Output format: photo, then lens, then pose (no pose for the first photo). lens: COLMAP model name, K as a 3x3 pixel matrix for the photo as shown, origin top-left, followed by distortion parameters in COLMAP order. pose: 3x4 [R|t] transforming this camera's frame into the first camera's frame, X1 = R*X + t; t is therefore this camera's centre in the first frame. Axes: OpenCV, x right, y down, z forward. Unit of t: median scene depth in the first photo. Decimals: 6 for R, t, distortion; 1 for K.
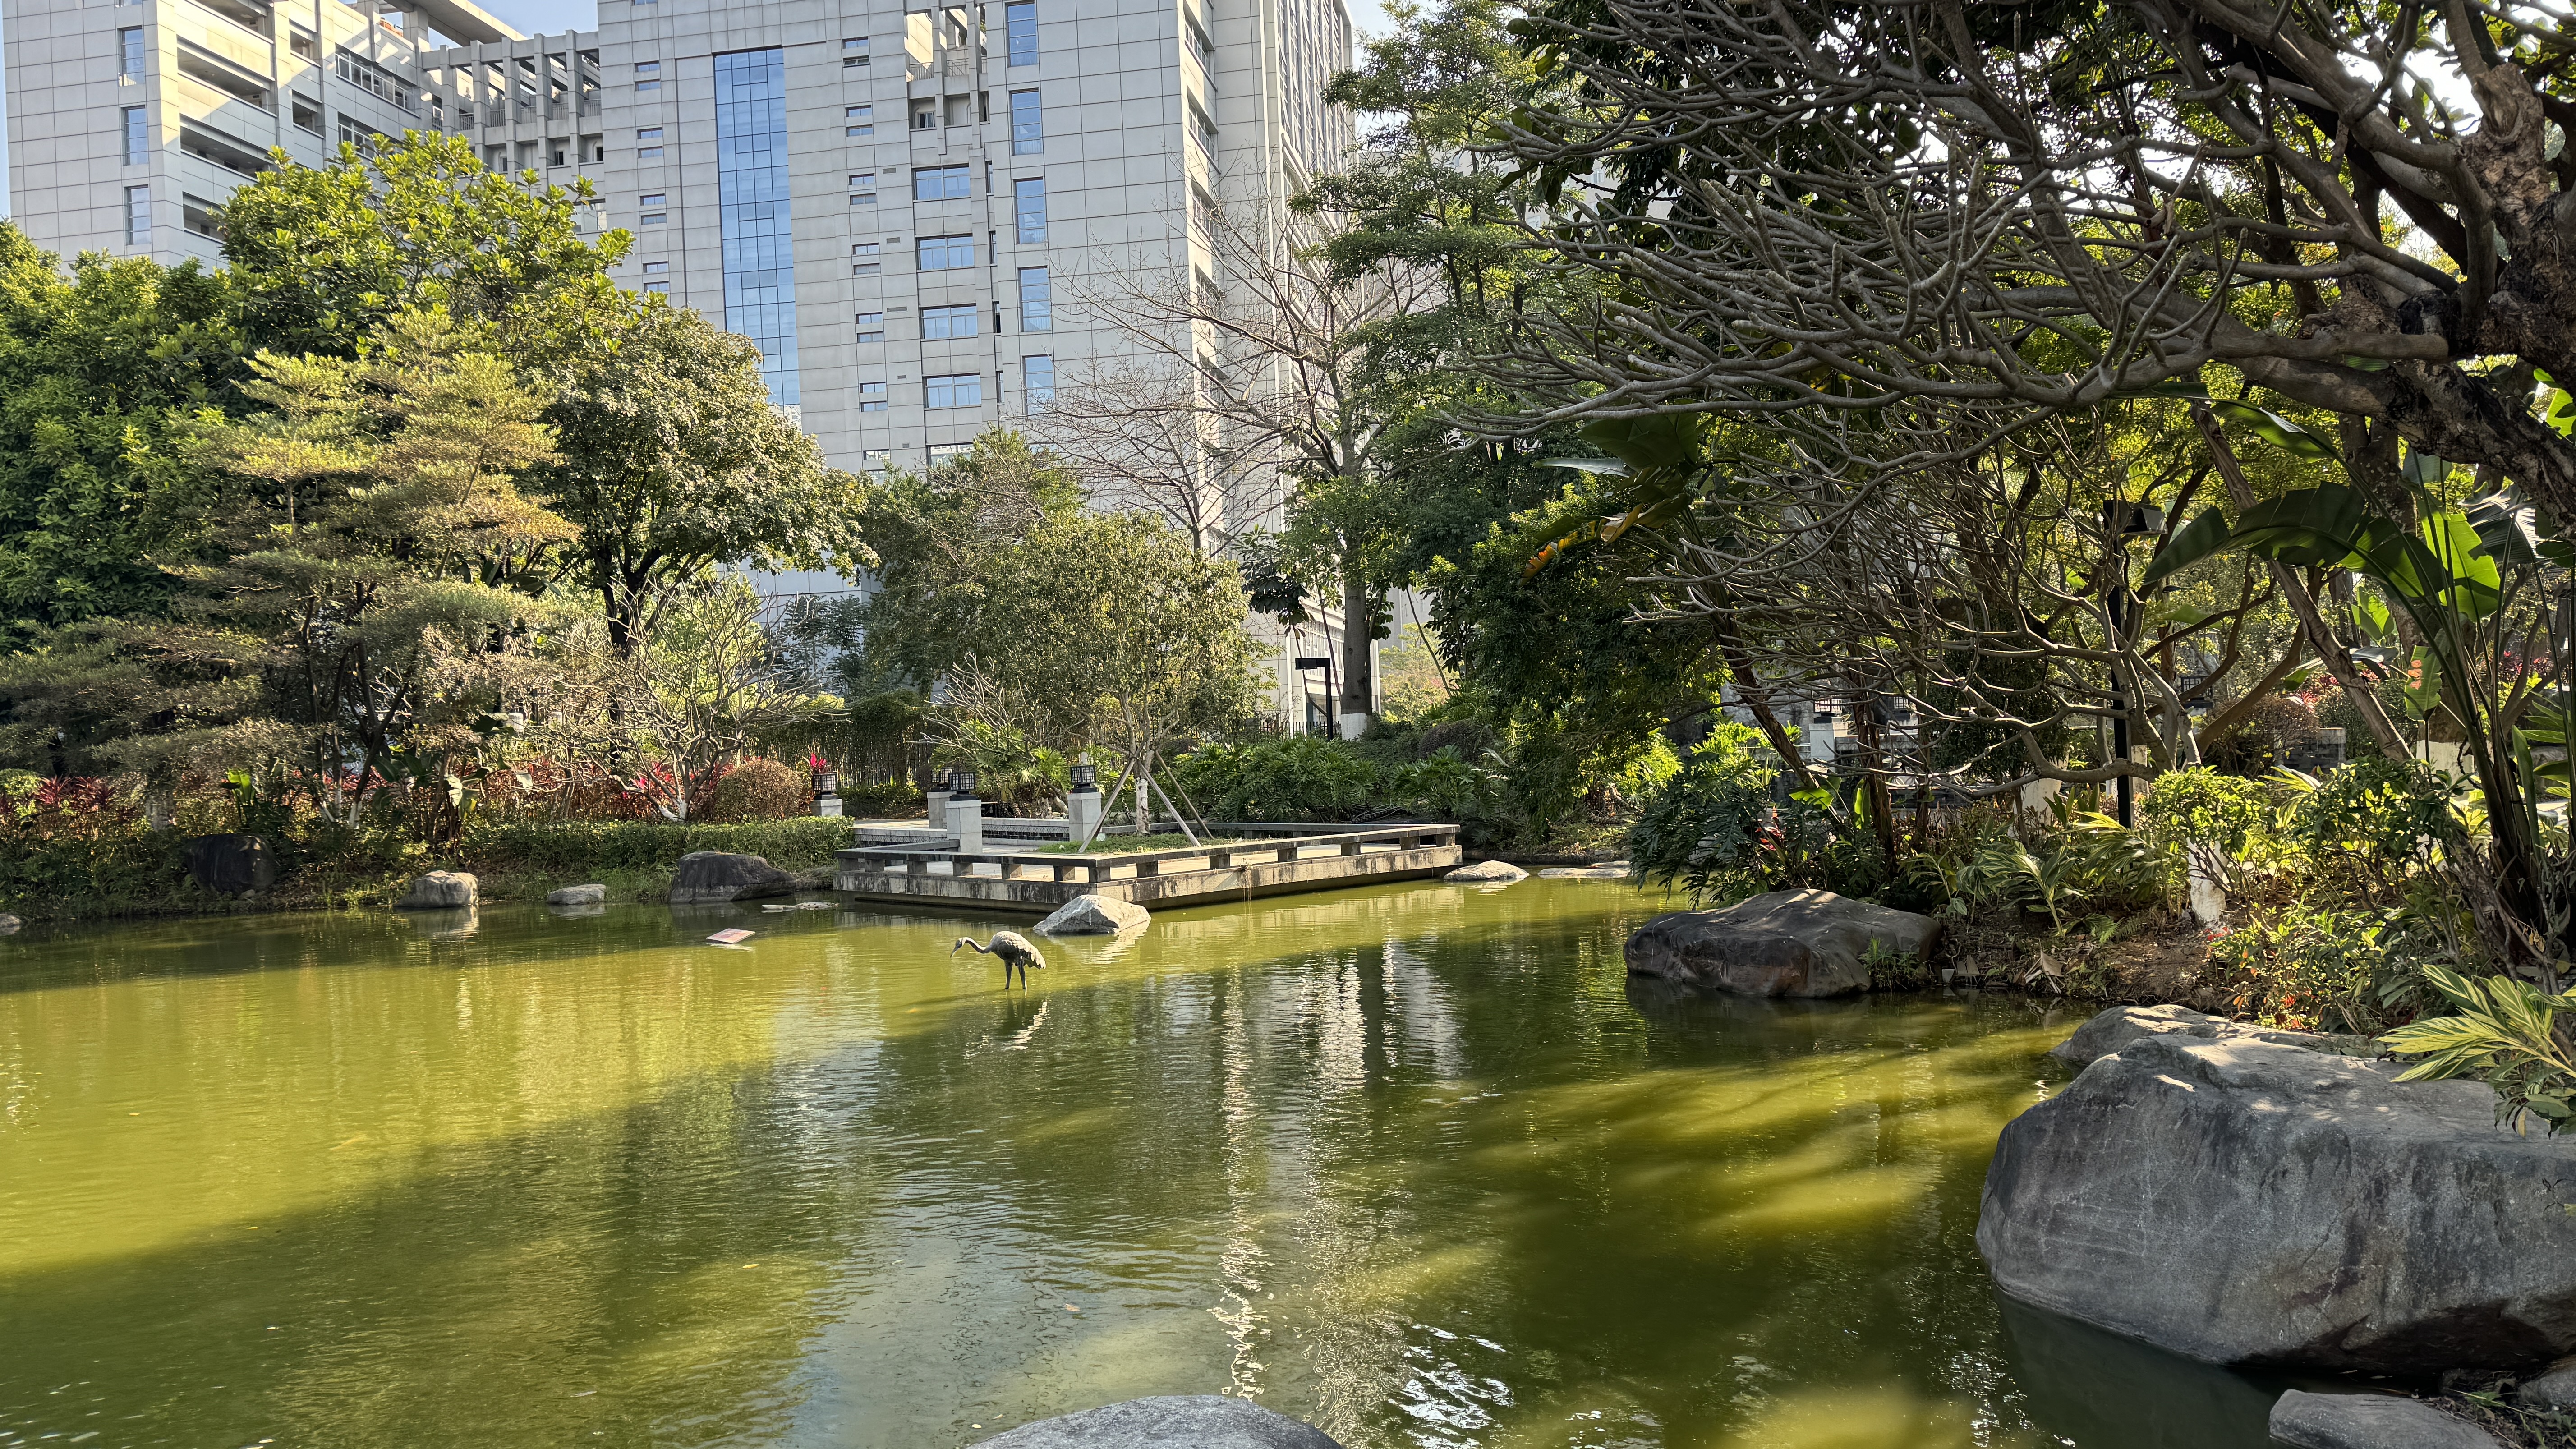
lens RADIAL K [[1773.2, 0, 1290.7], [0, 1773.2, 733.6], [0, 0, 1]] dist [0.075553, -0.097346]
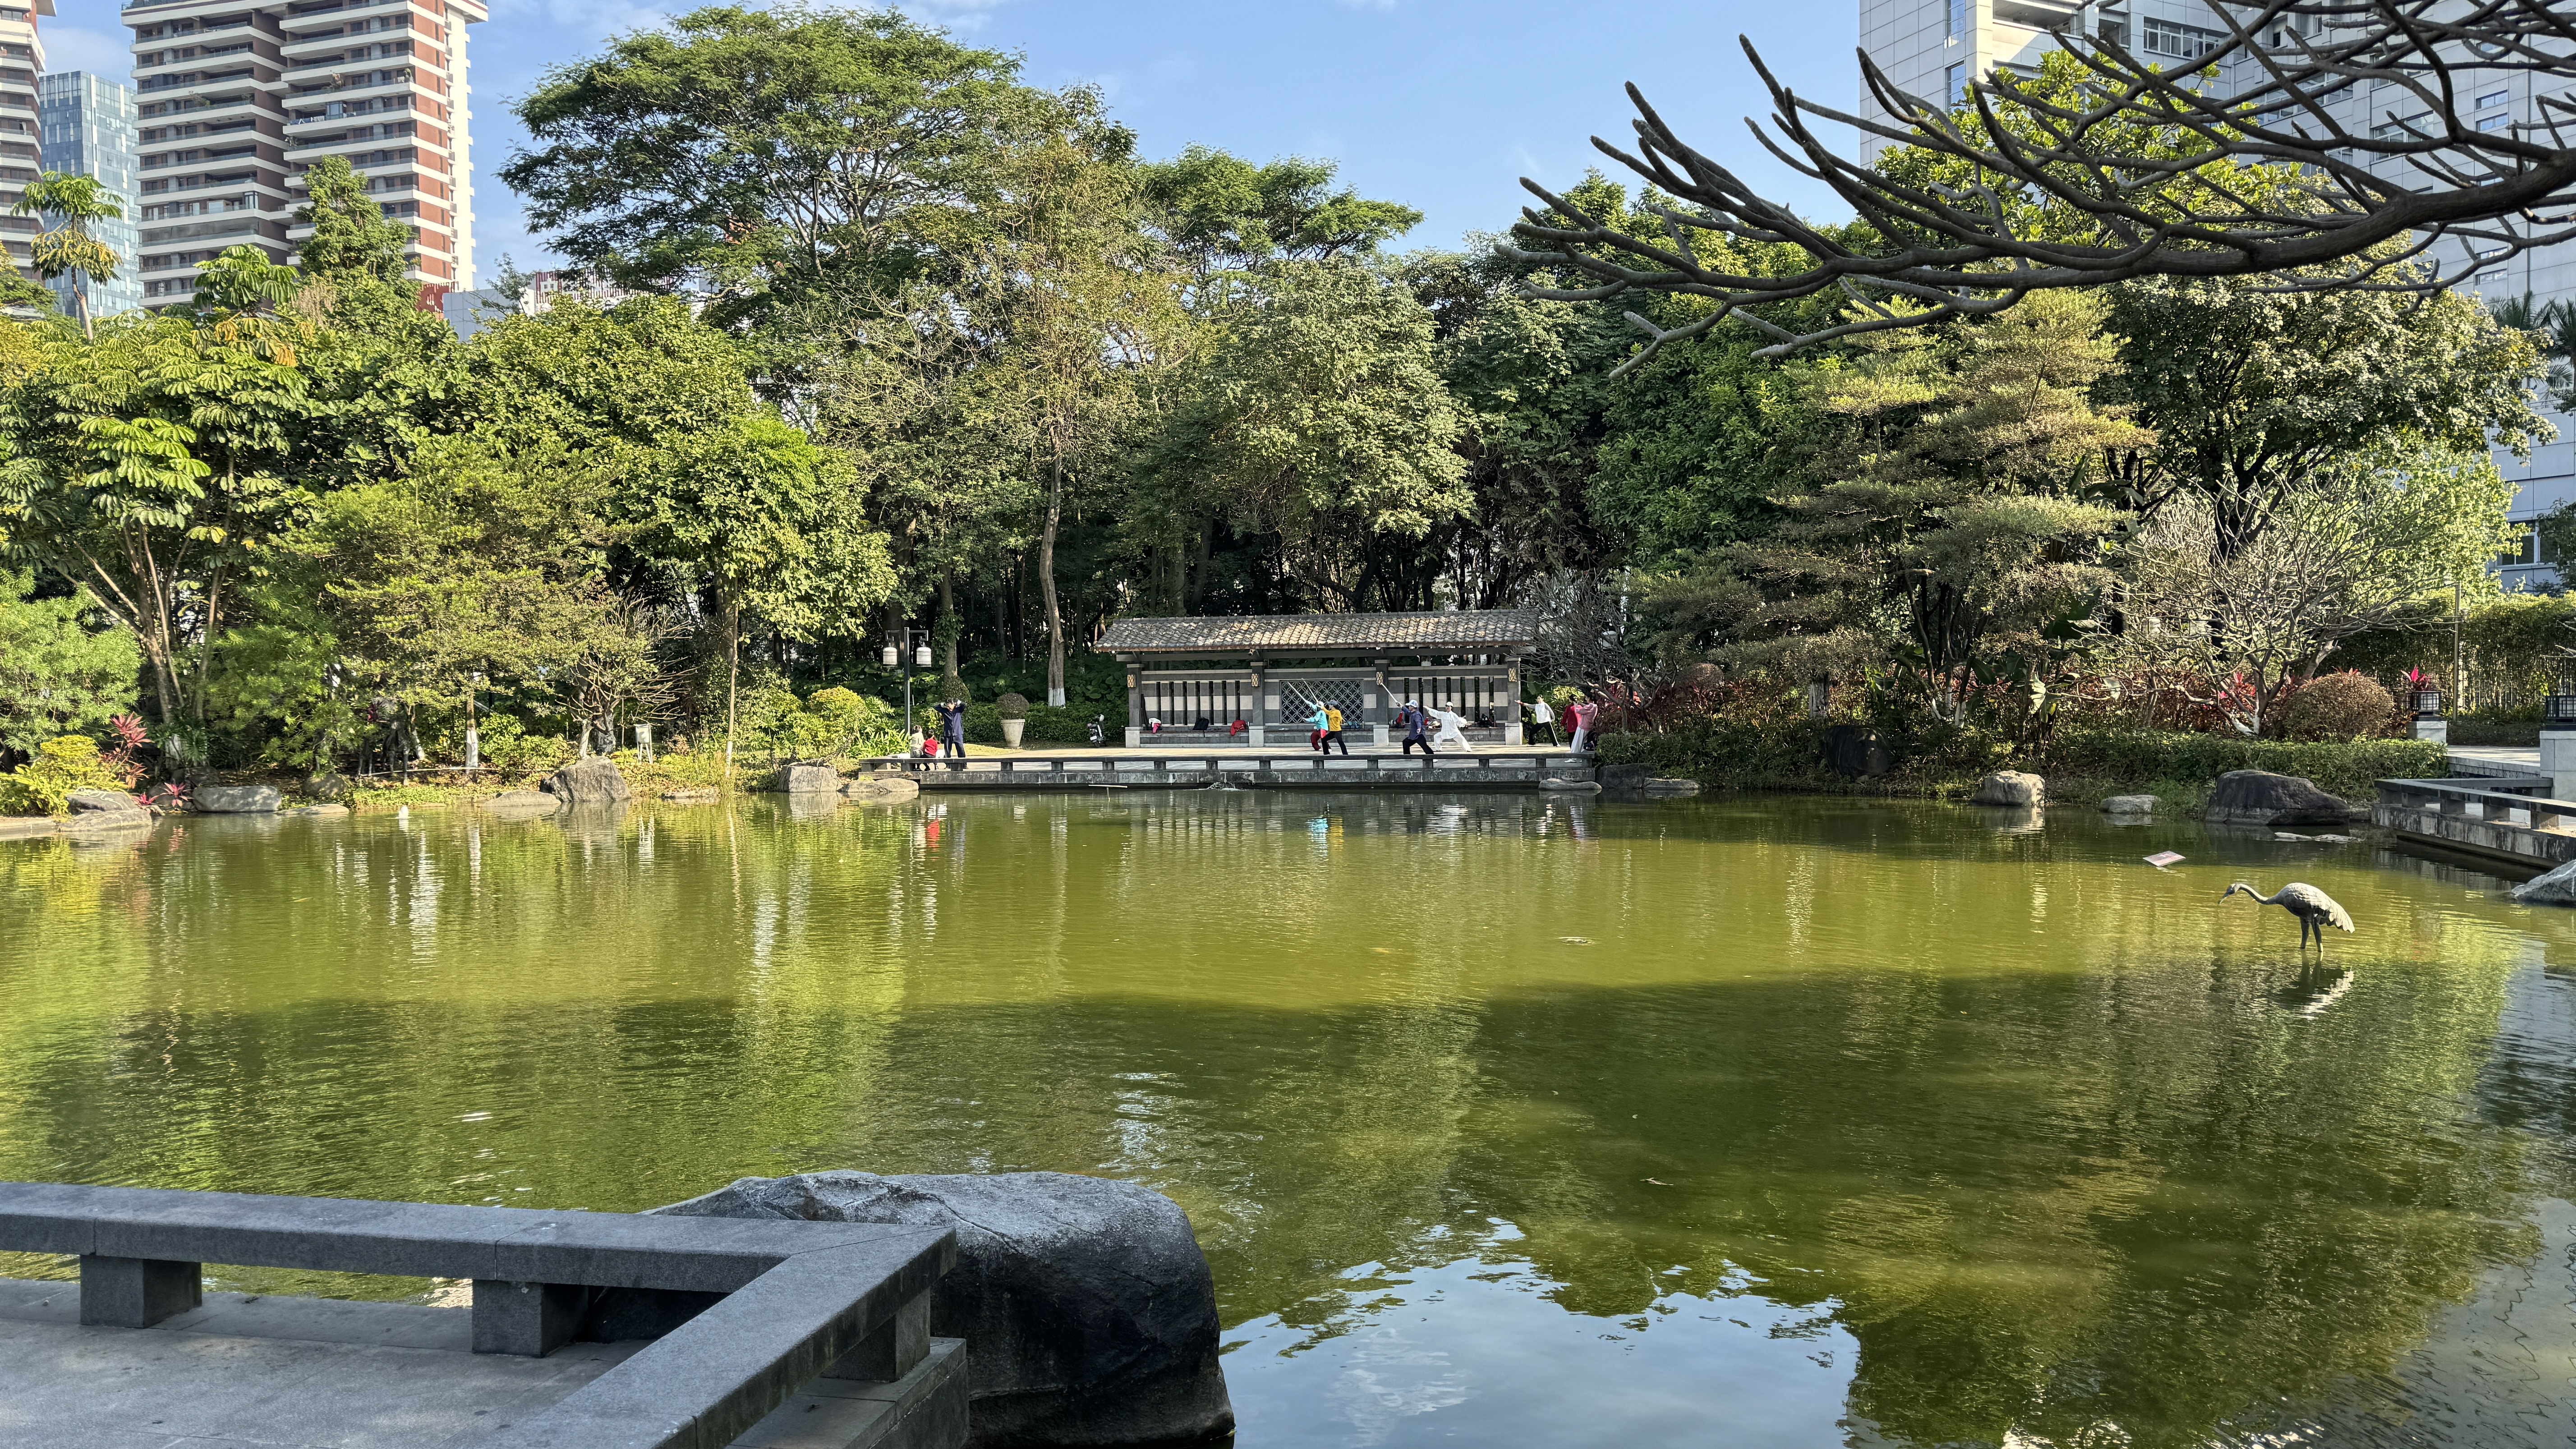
lens RADIAL K [[1773.2, 0, 1290.7], [0, 1773.2, 733.6], [0, 0, 1]] dist [0.075553, -0.097346]
pose [[0.579517, 0.053572, -0.813197, 0.142243], [-0.007000, 0.998128, 0.060766, -0.006706], [0.814930, -0.029522, 0.578807, 0.045591]]
